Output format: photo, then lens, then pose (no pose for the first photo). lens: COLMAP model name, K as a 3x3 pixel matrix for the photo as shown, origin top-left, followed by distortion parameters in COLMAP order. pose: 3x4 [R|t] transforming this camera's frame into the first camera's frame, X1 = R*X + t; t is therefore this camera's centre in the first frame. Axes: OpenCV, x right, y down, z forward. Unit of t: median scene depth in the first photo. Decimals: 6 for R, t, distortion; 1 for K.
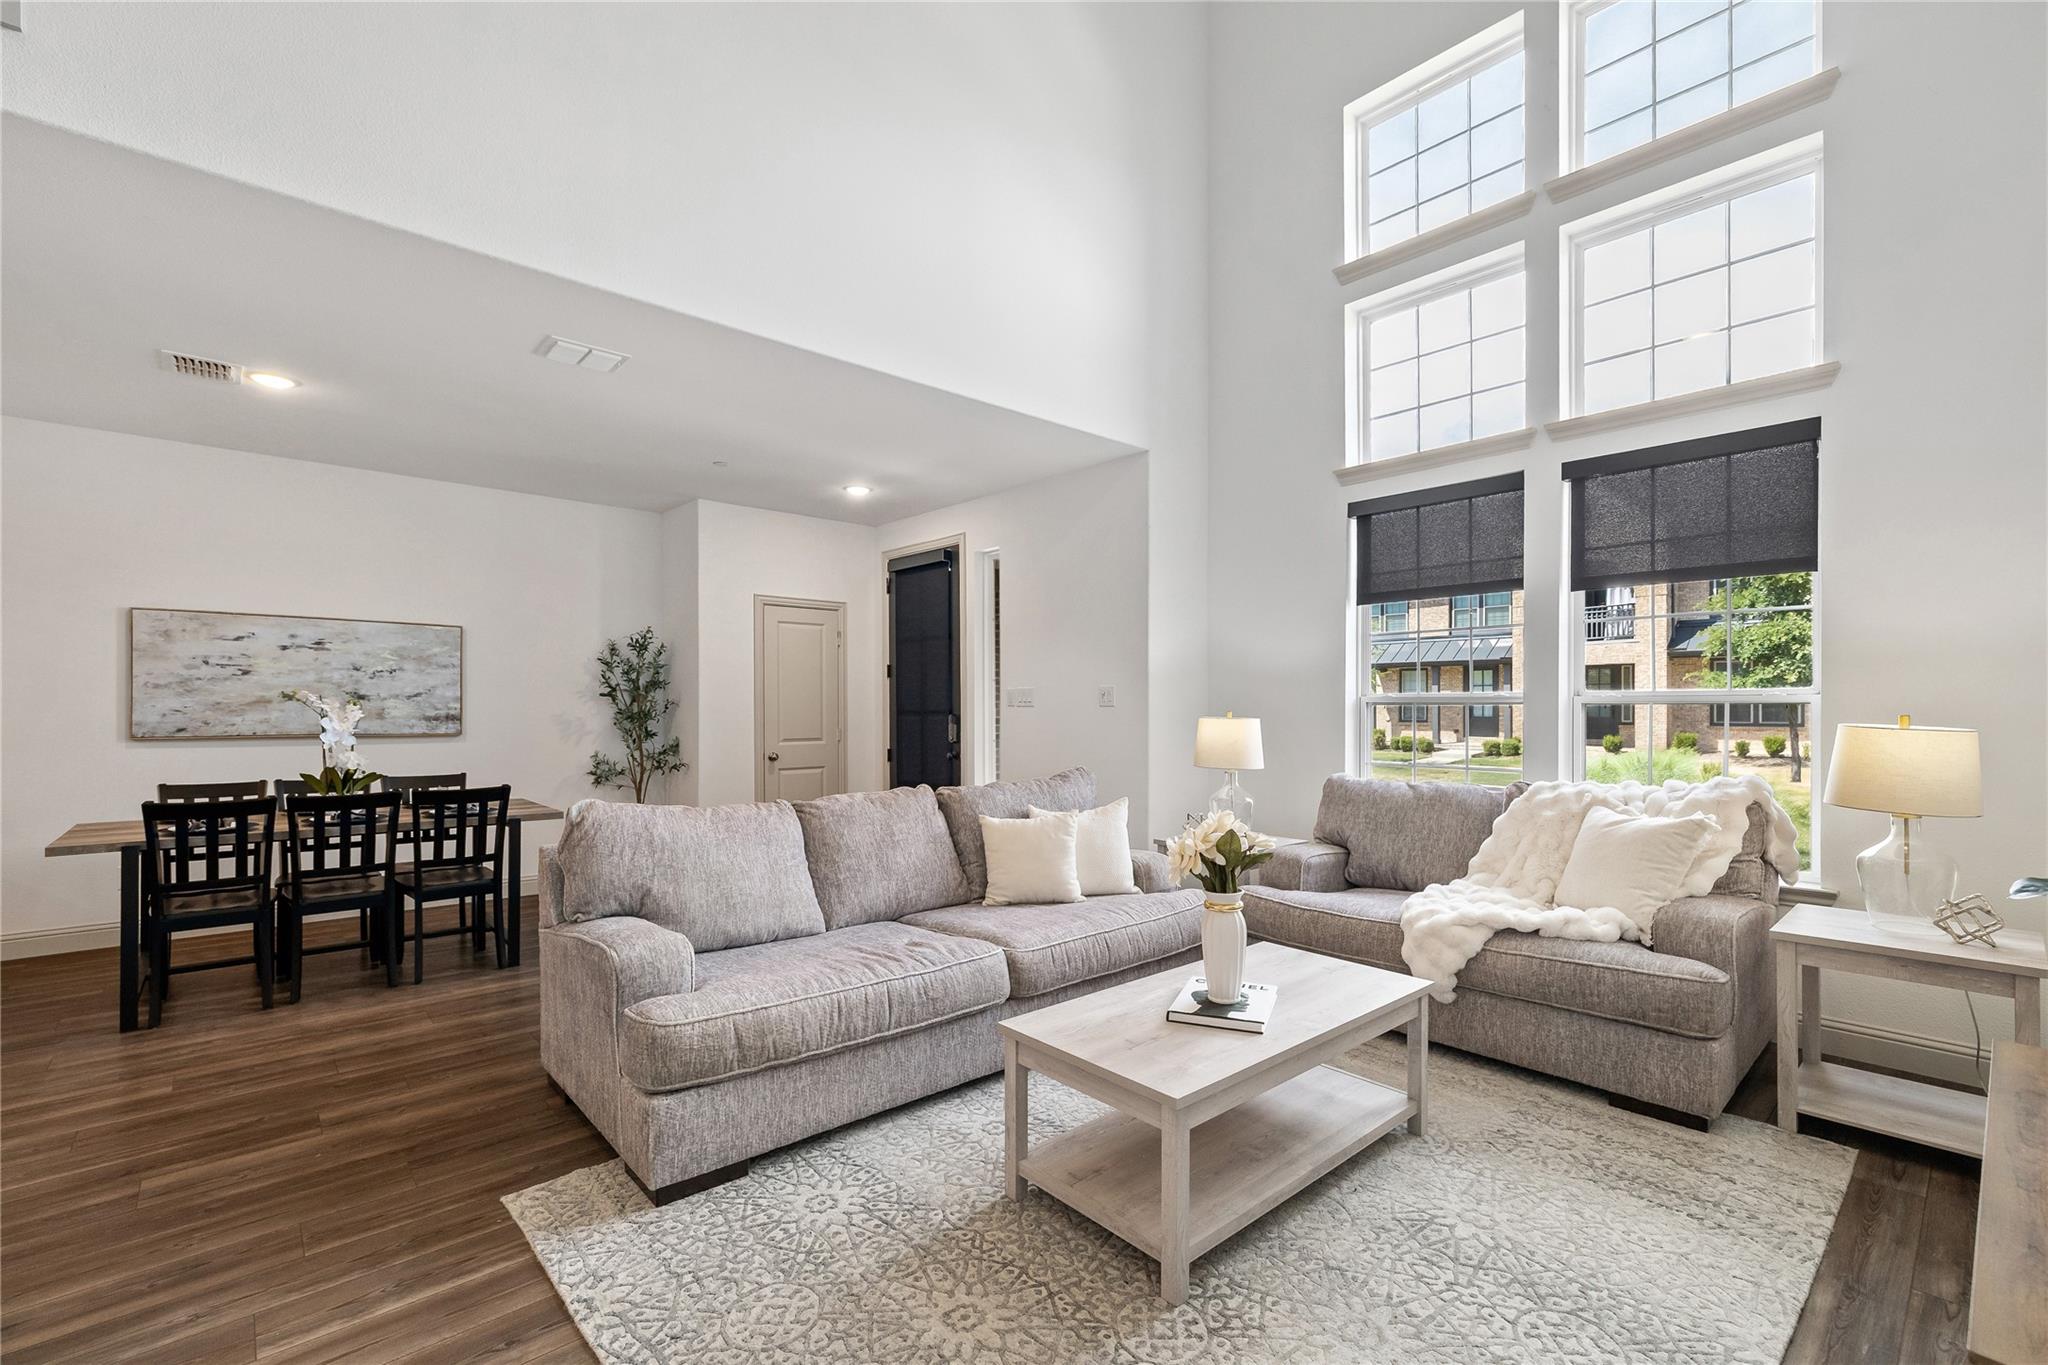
lens RADIAL K [[881.1, 0, 1045.3], [0, 881.1, 708.2], [0, 0, 1]] dist [0.000914, 0.000744]
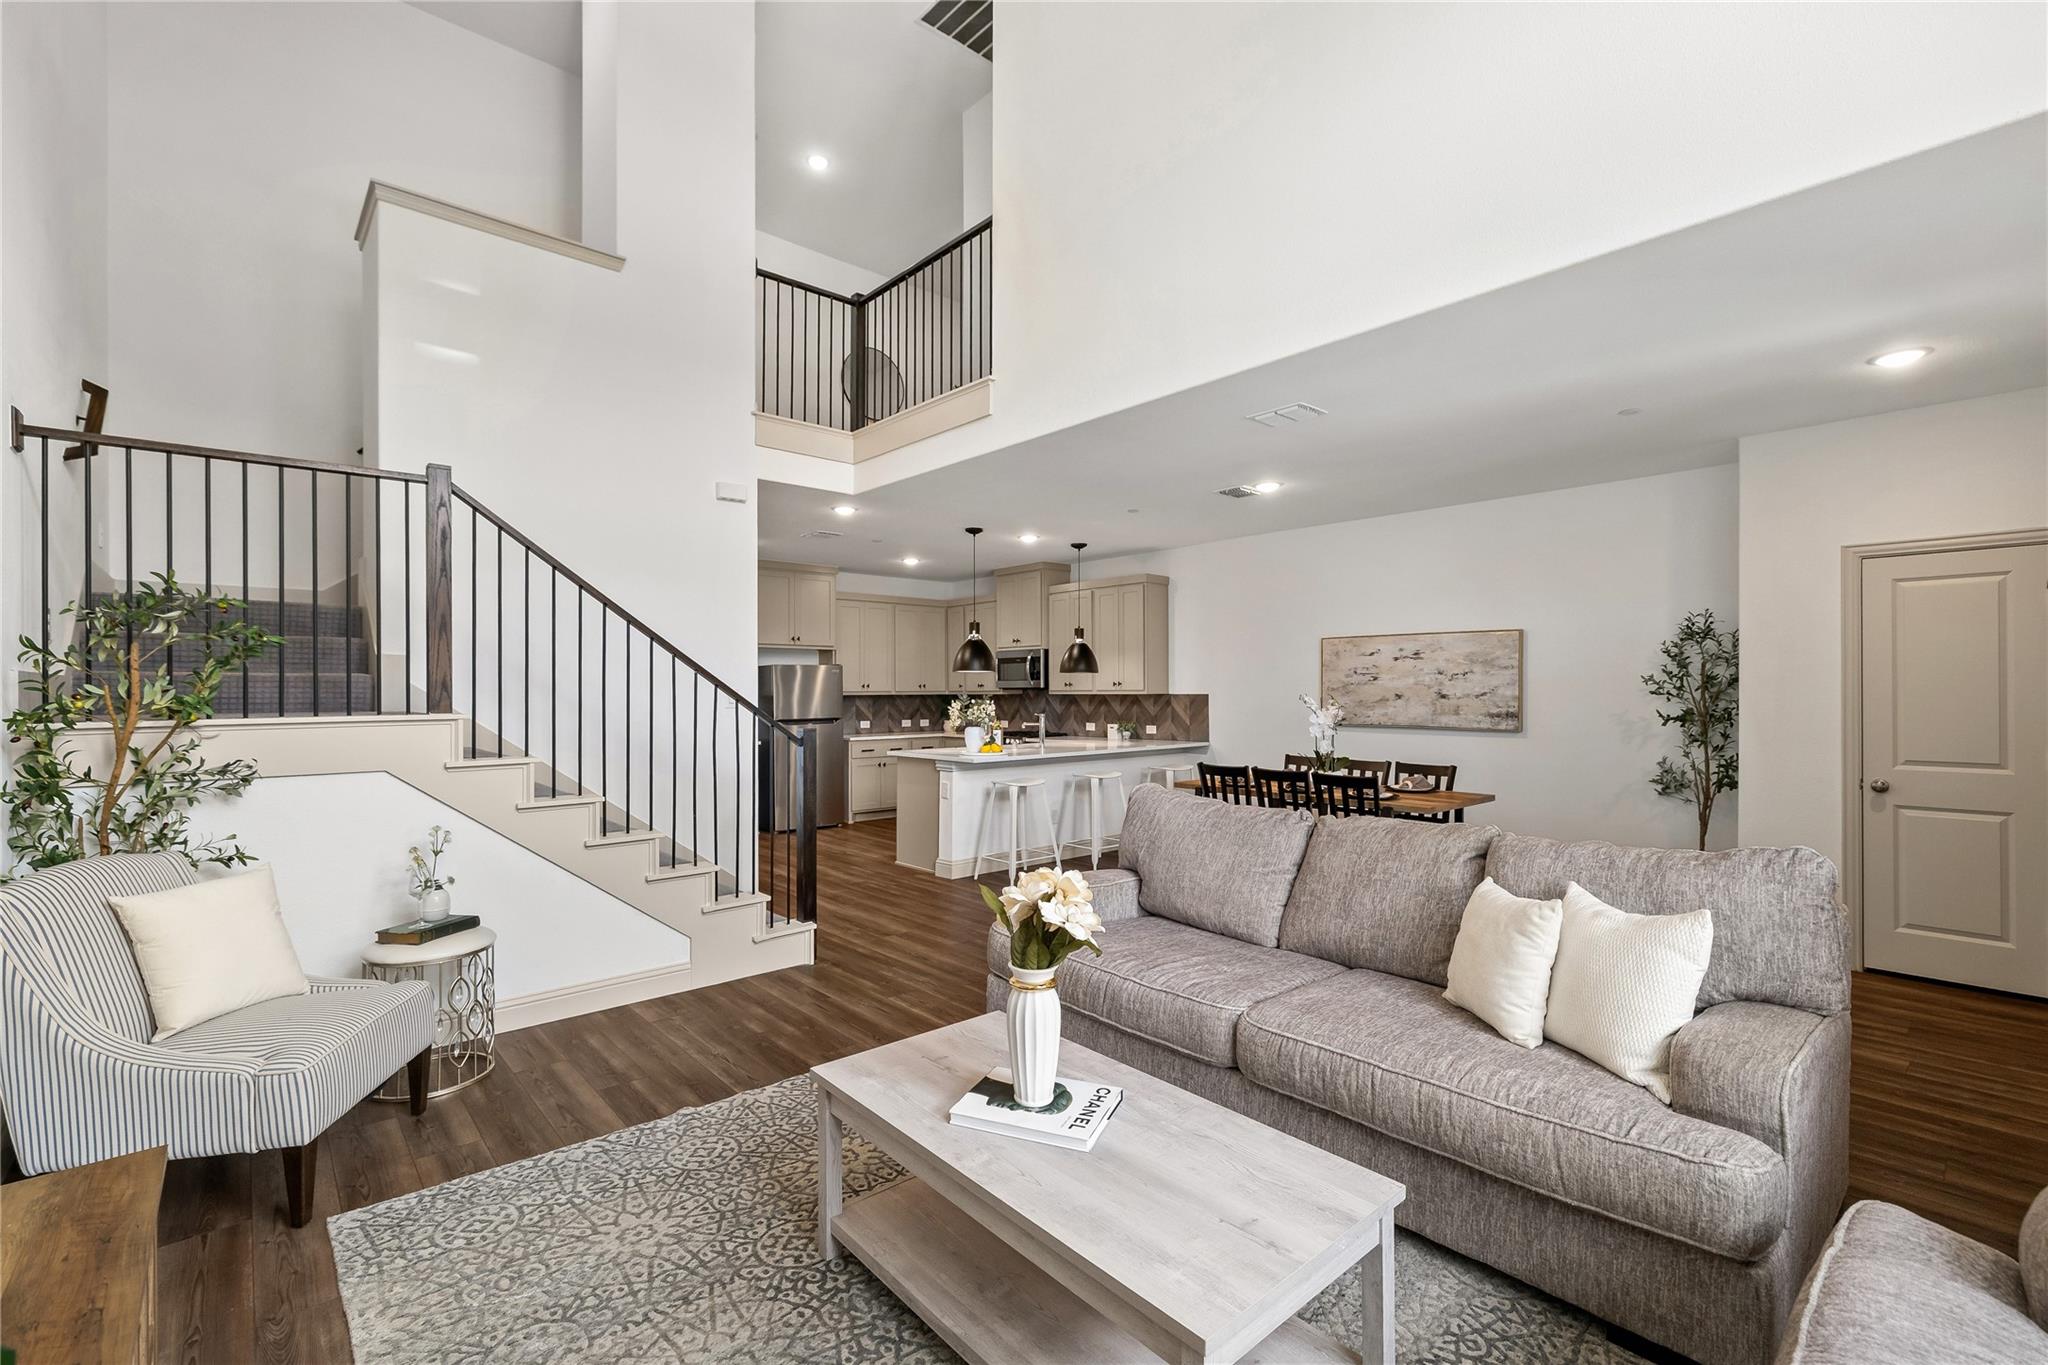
lens RADIAL K [[881.1, 0, 1010.4], [0, 881.1, 678.8], [0, 0, 1]] dist [0.000914, 0.000744]
pose [[-0.030488, -0.015479, -0.999415, 0.483597], [0.001518, 0.999878, -0.015533, -0.020024], [0.999534, -0.001991, -0.030460, 0.476933]]
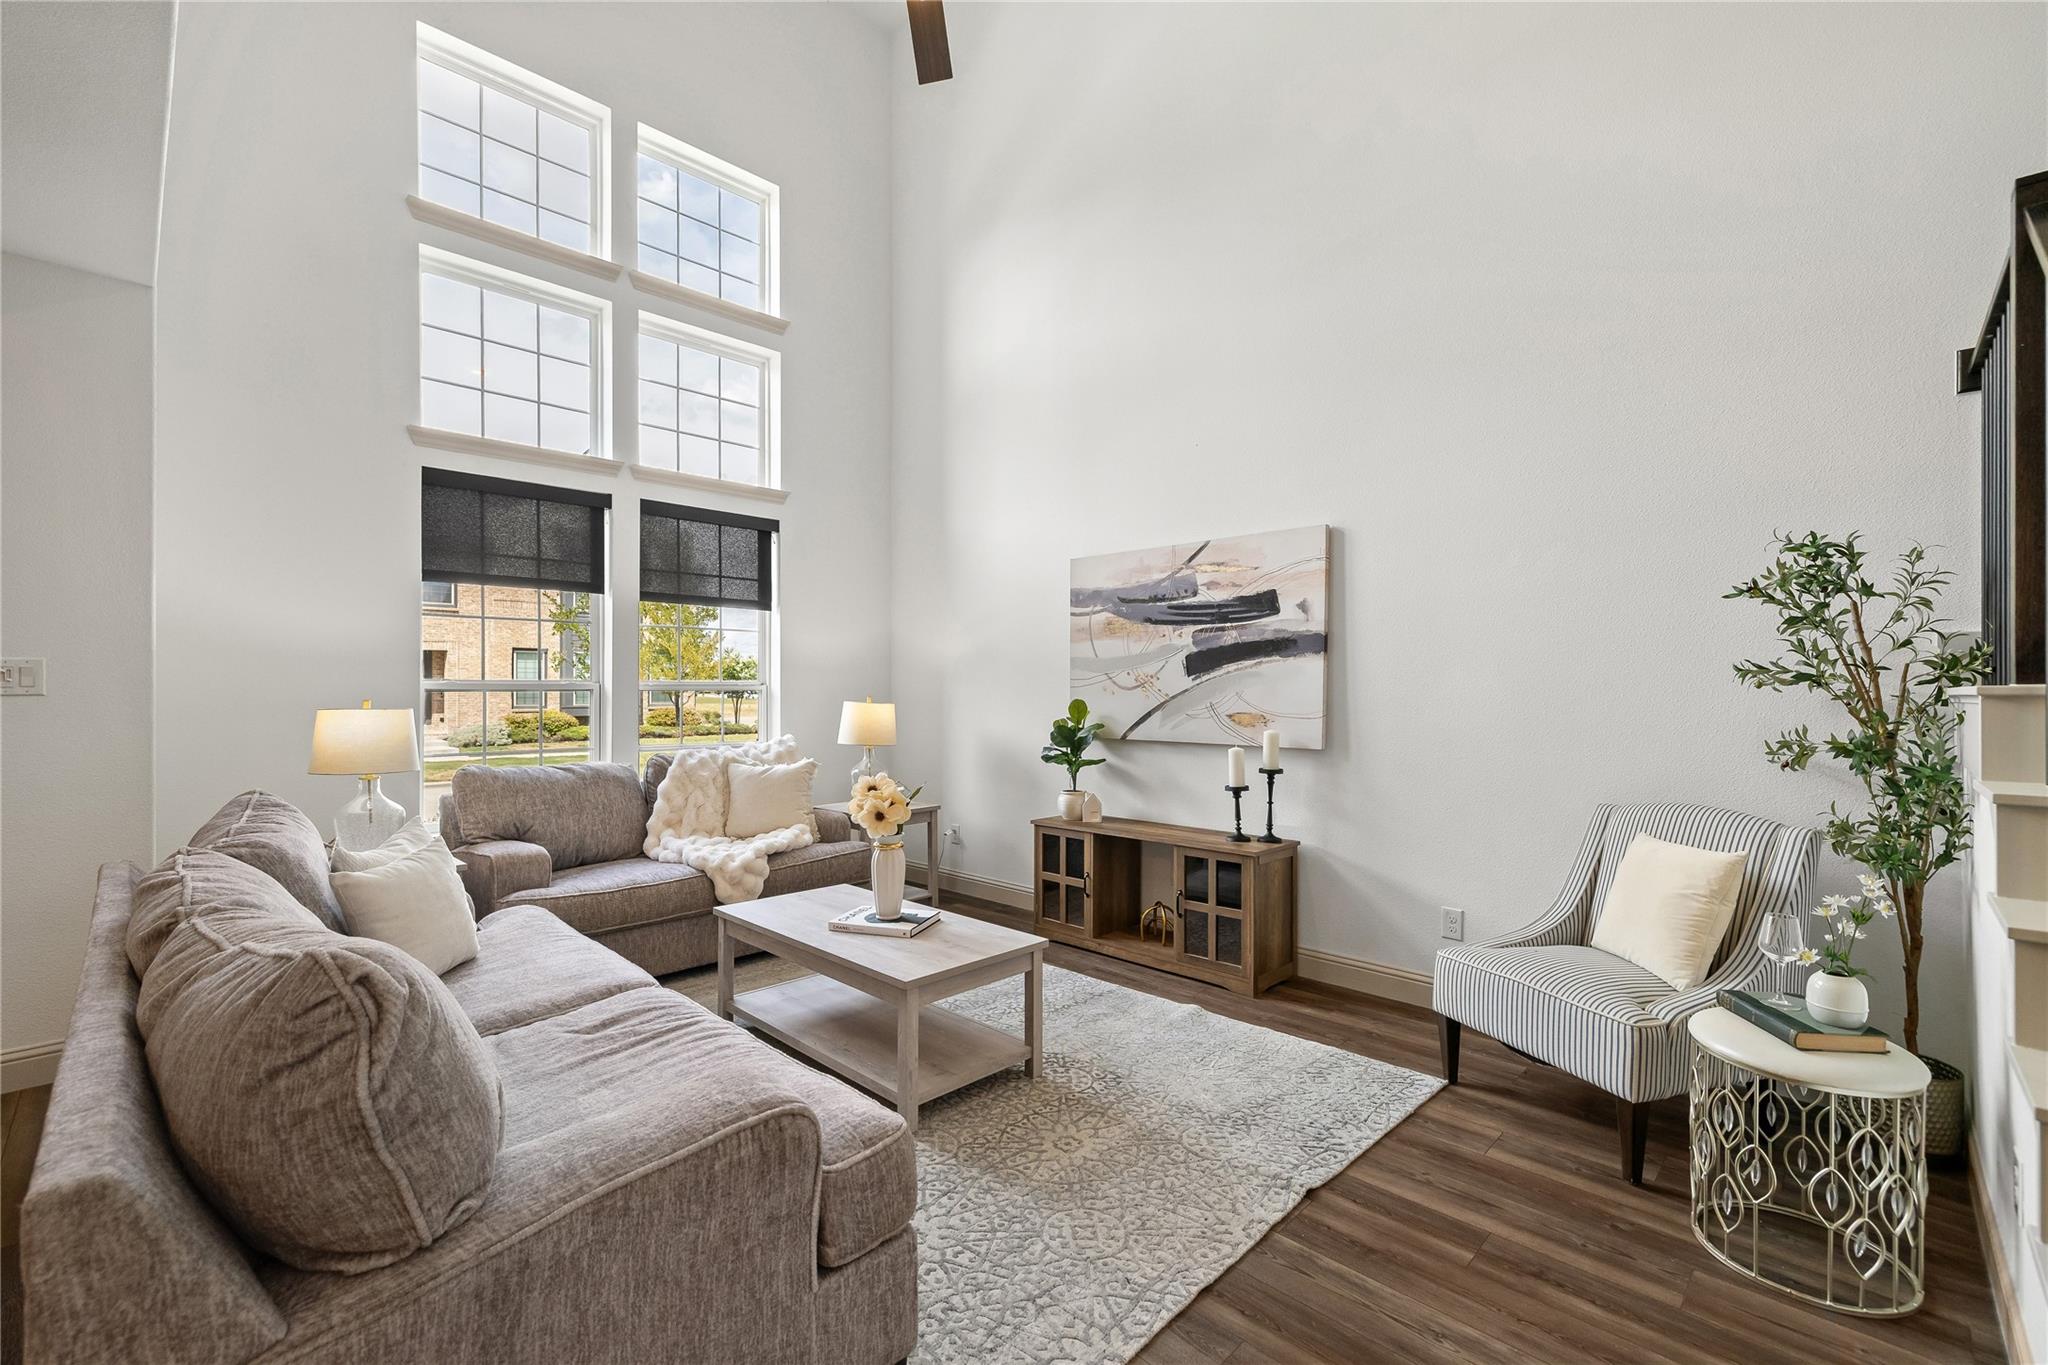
lens RADIAL K [[881.1, 0, 1022.0], [0, 881.1, 675.9], [0, 0, 1]] dist [0.000914, 0.000744]
pose [[-0.052906, 0.012070, 0.998527, -0.545125], [0.004936, 0.999918, -0.011825, -0.007233], [-0.998587, 0.004303, -0.052962, 0.416788]]
